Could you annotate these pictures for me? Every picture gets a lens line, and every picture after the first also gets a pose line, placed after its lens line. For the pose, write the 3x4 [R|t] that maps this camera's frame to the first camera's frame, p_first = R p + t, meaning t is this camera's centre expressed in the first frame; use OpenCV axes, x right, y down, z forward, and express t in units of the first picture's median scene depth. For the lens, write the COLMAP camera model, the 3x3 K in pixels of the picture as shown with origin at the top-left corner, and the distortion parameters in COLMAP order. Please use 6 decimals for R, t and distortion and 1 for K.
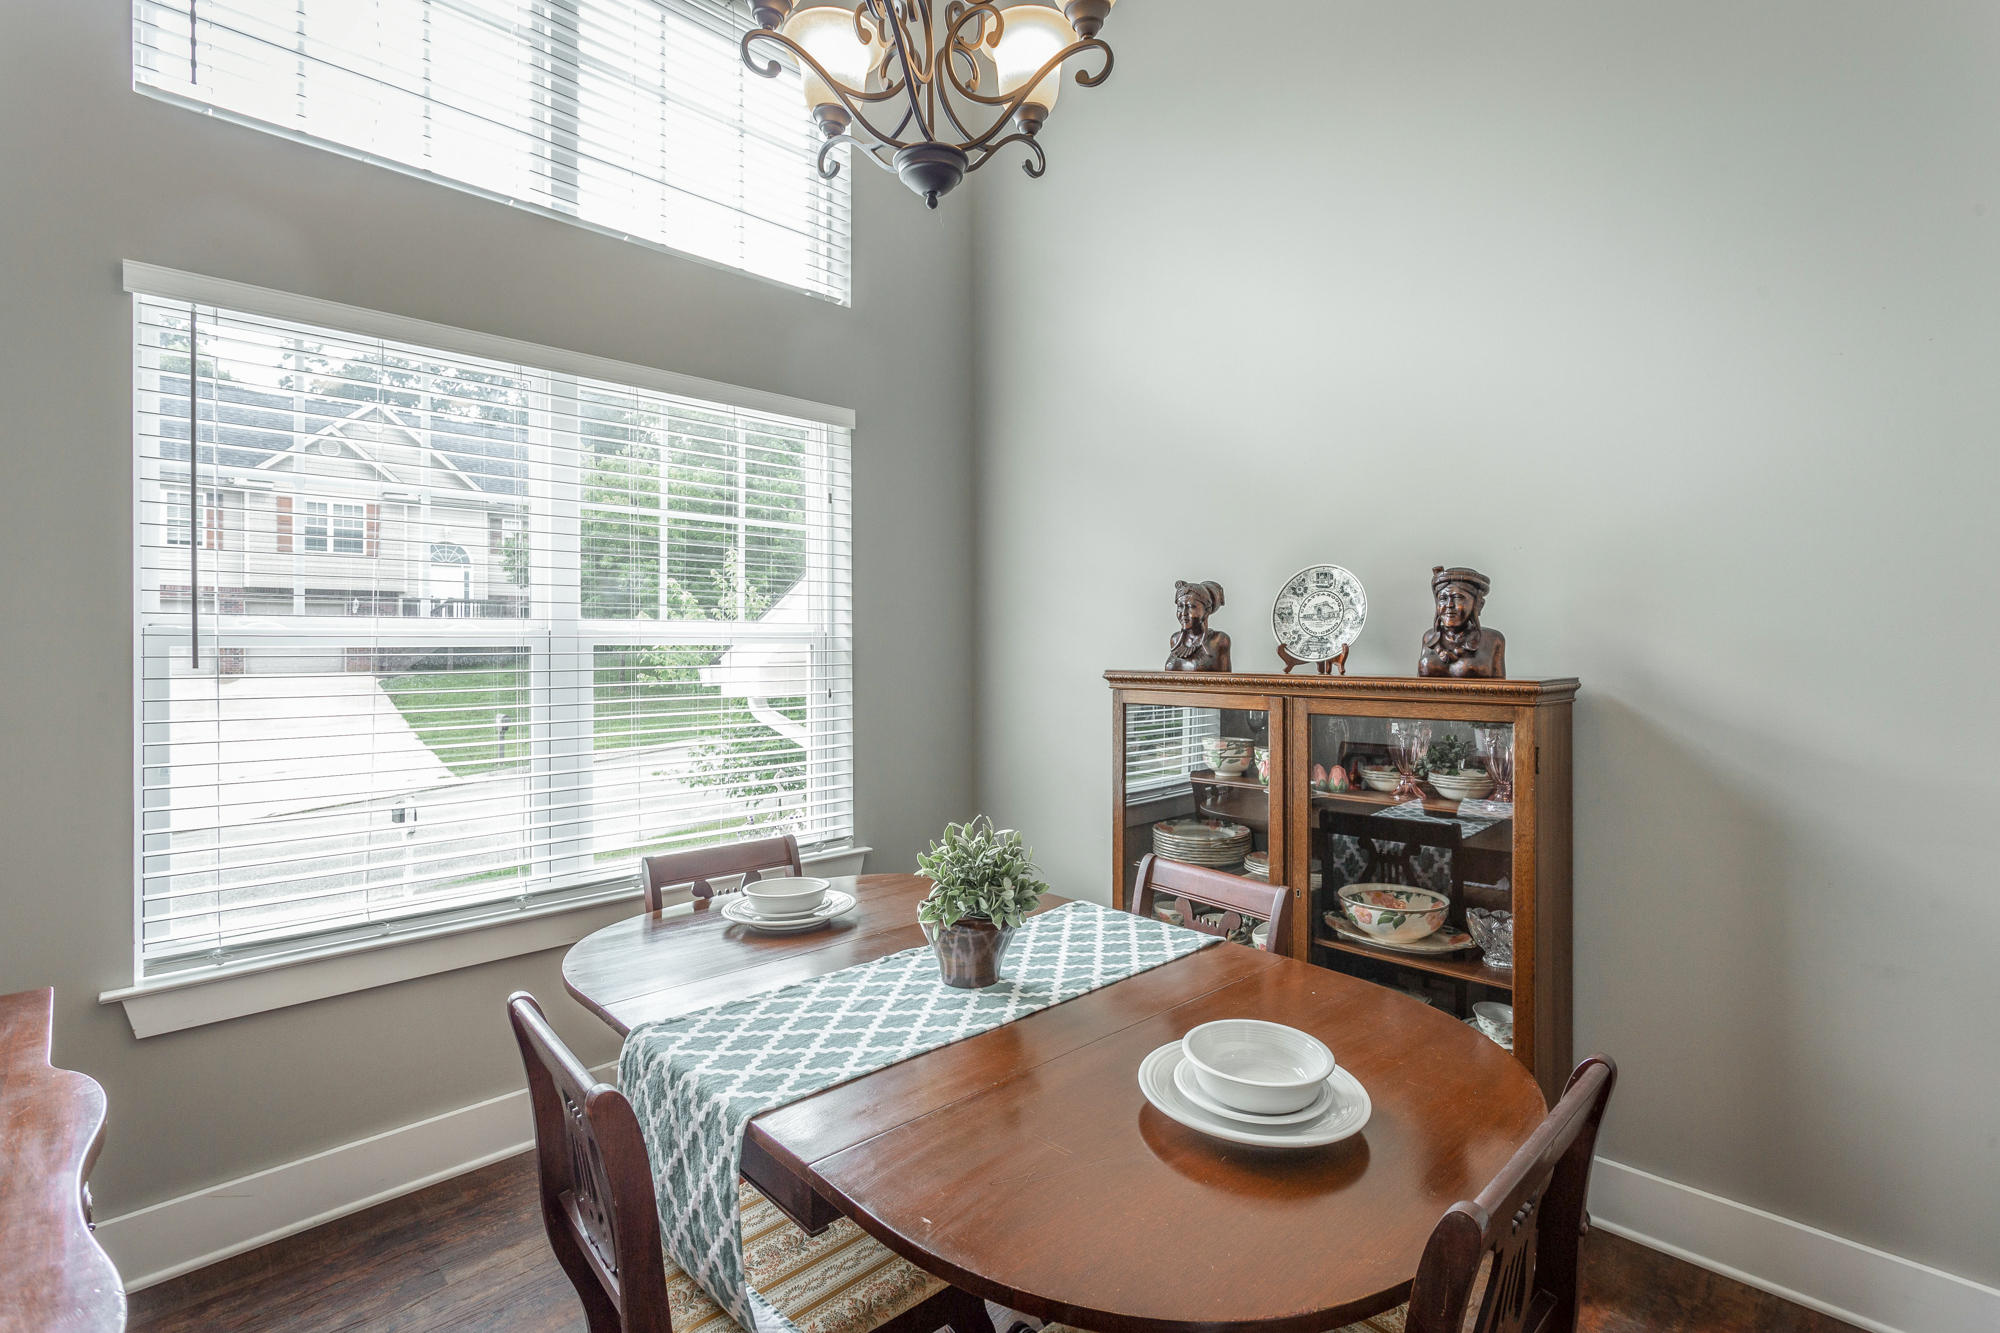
lens RADIAL K [[947.7, 0, 998.8], [0, 947.7, 651.5], [0, 0, 1]] dist [-0.002206, 0.000925]
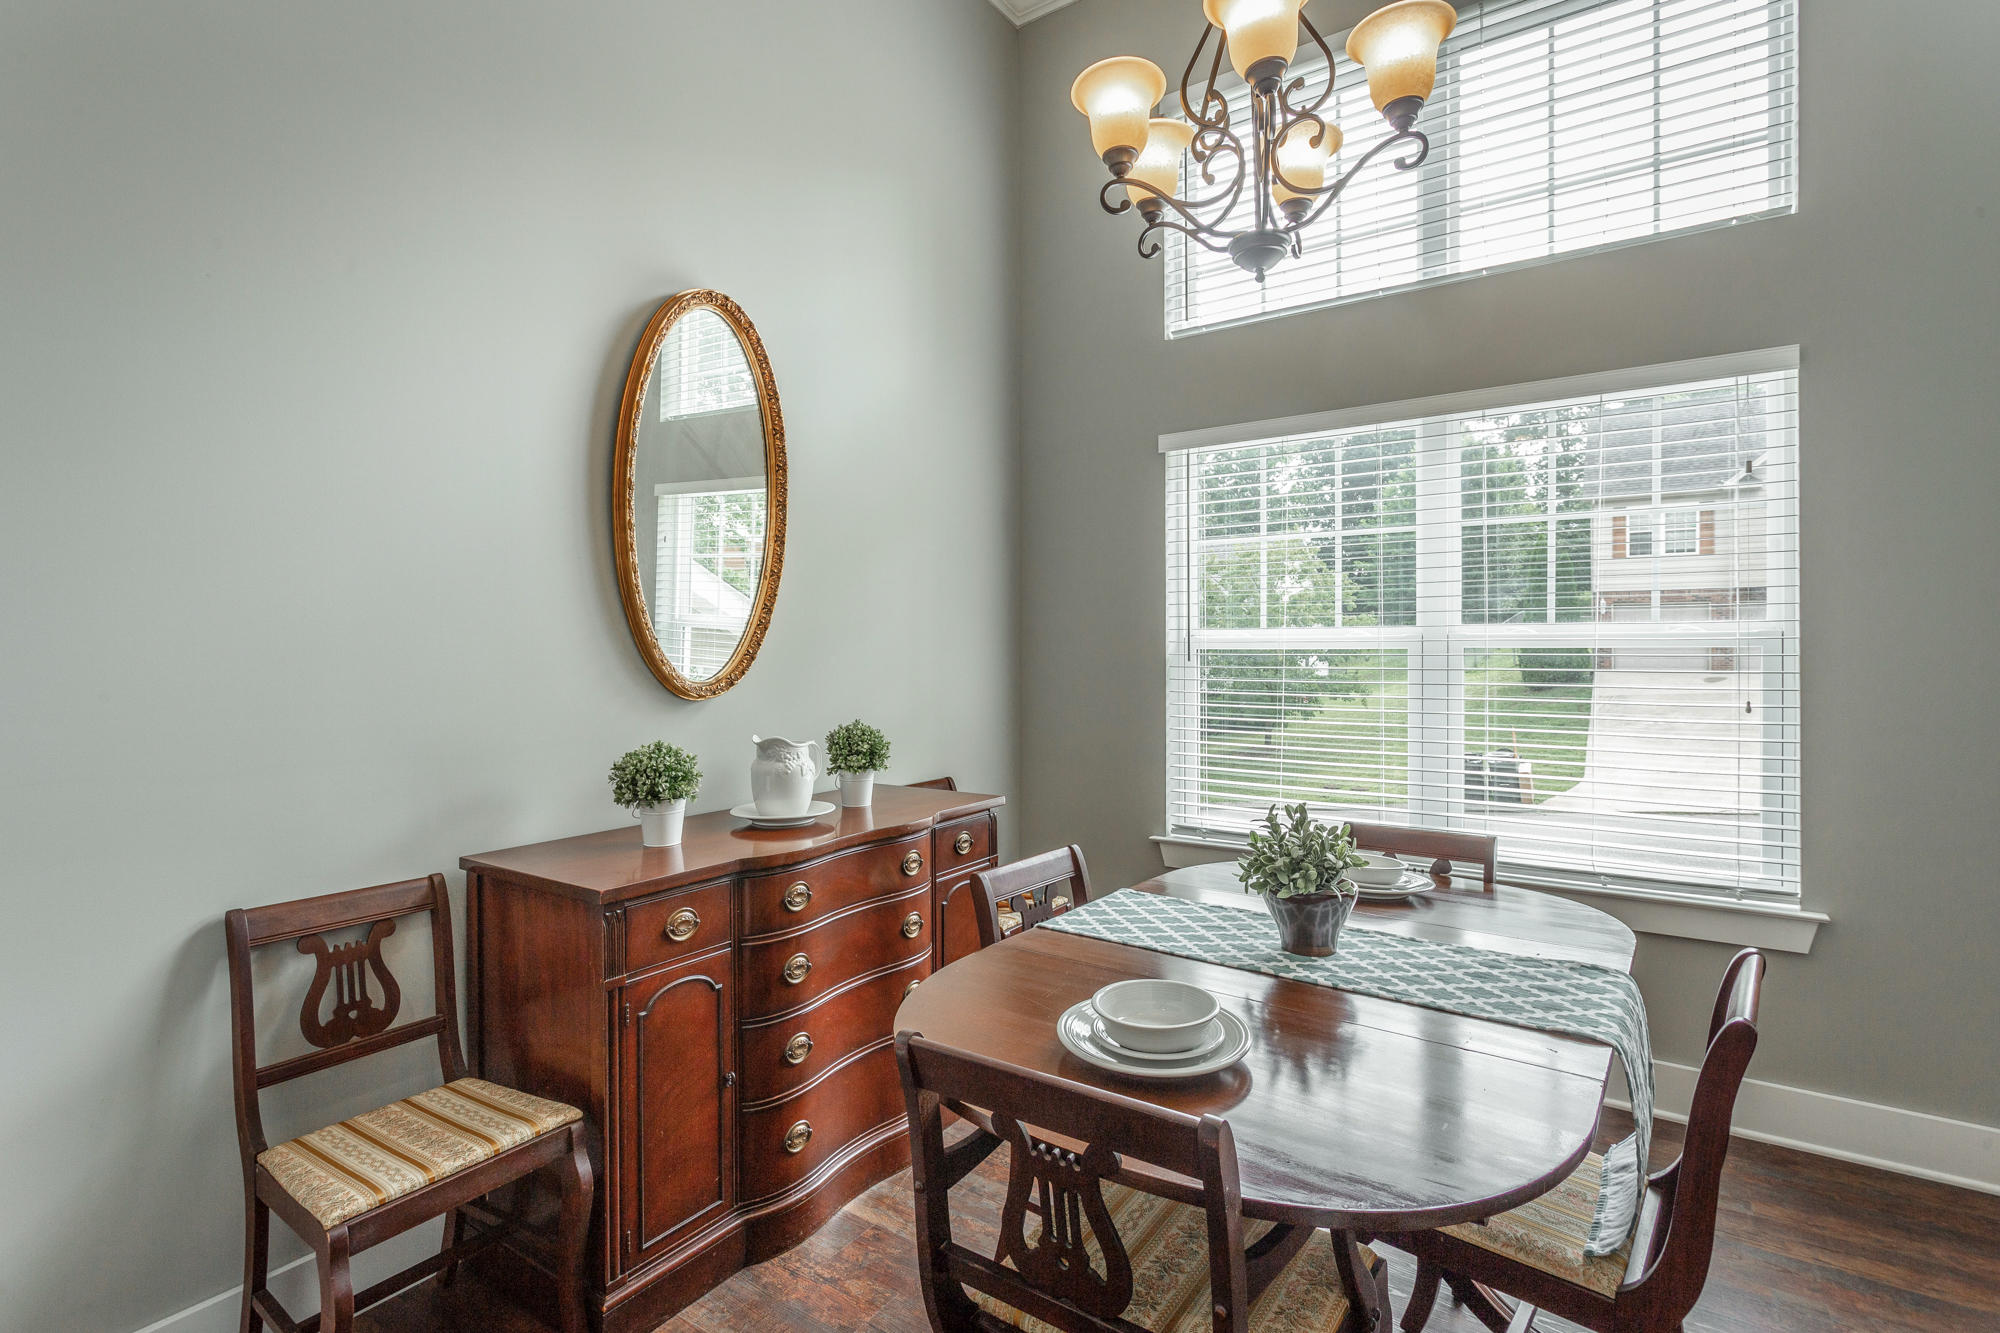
lens RADIAL K [[947.7, 0, 997.6], [0, 947.7, 661.2], [0, 0, 1]] dist [-0.002206, 0.000925]
pose [[0.188074, 0.016421, -0.982018, 0.877713], [-0.005150, 0.999863, 0.015733, -0.008434], [0.982141, 0.002098, 0.188133, 0.379677]]
